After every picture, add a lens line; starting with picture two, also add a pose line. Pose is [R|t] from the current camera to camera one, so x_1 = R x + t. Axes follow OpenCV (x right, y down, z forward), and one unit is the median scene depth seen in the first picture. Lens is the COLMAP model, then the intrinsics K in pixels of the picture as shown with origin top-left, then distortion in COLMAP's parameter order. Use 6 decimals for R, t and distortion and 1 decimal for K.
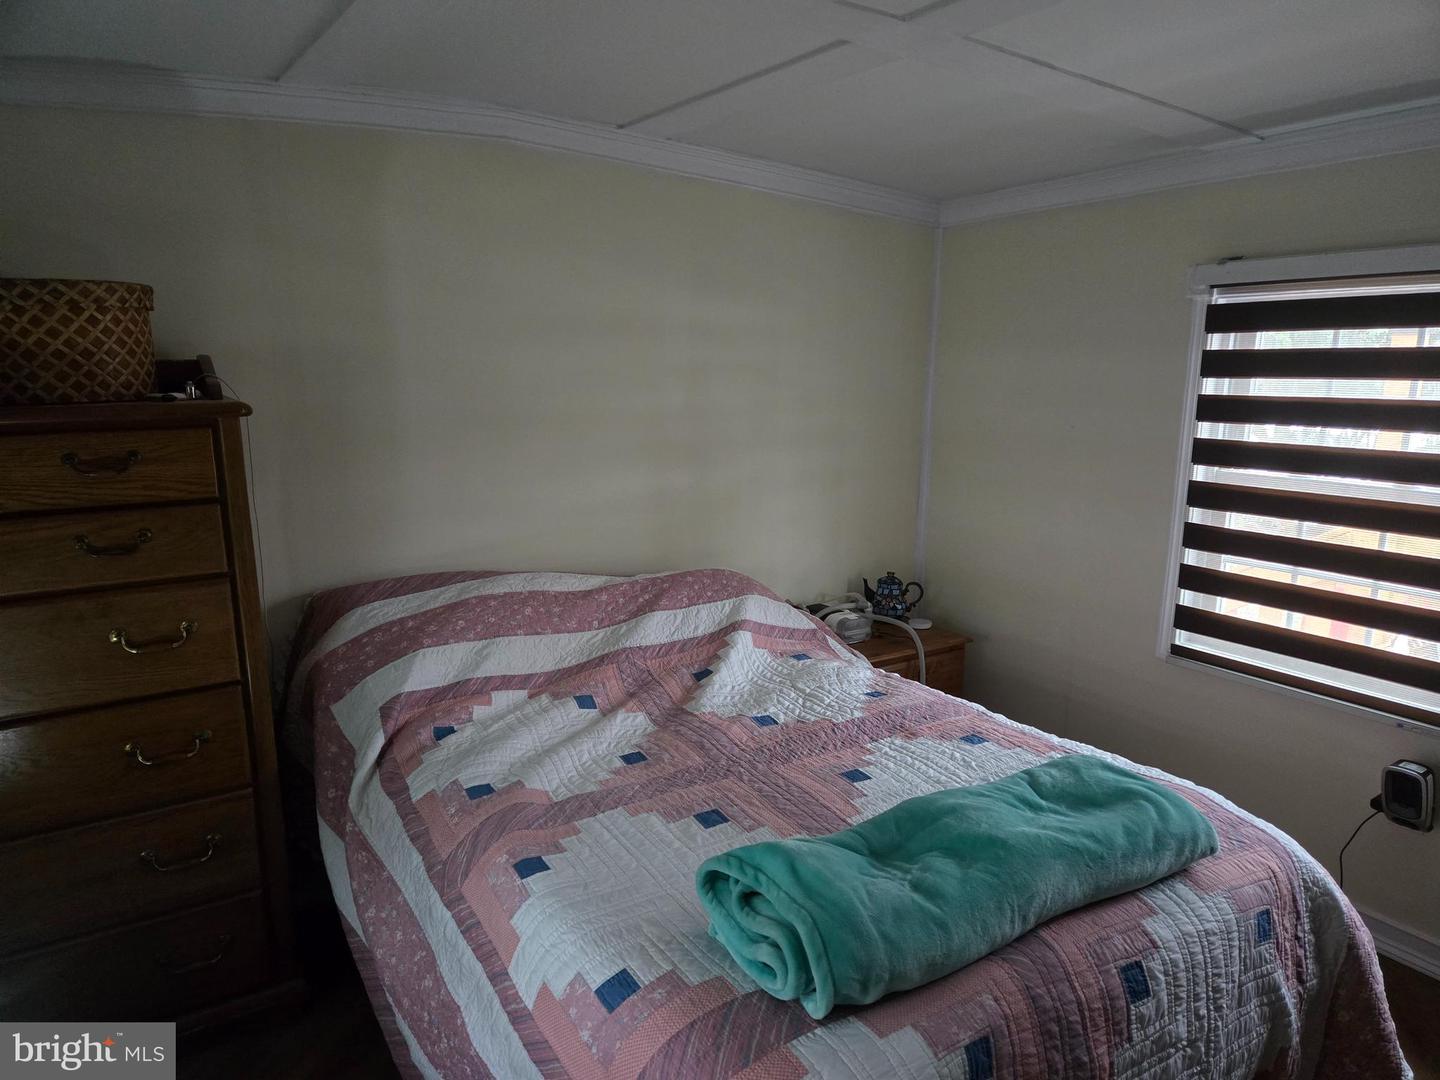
lens RADIAL K [[963.6, 0, 724.8], [0, 963.6, 538.0], [0, 0, 1]] dist [0.068796, -0.055568]
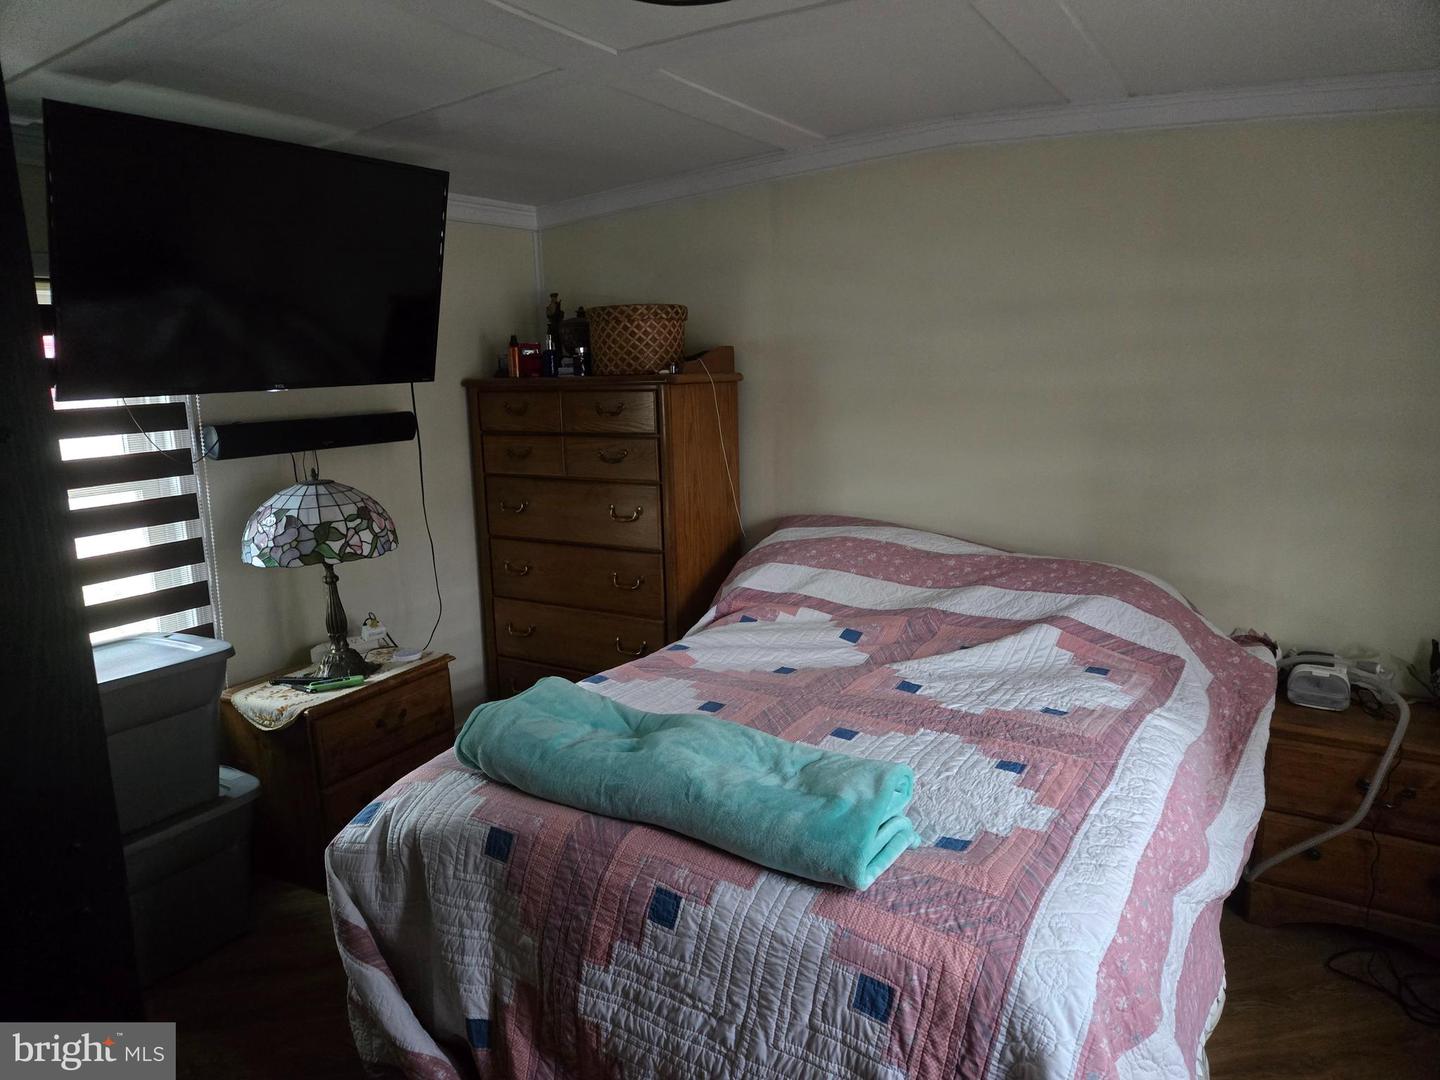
lens RADIAL K [[963.6, 0, 718.8], [0, 963.6, 540.6], [0, 0, 1]] dist [0.068796, -0.055568]
pose [[0.430024, 0.155399, -0.889343, 0.913420], [-0.146796, 0.984001, 0.100958, -0.042053], [0.890803, 0.087138, 0.445956, 0.371455]]
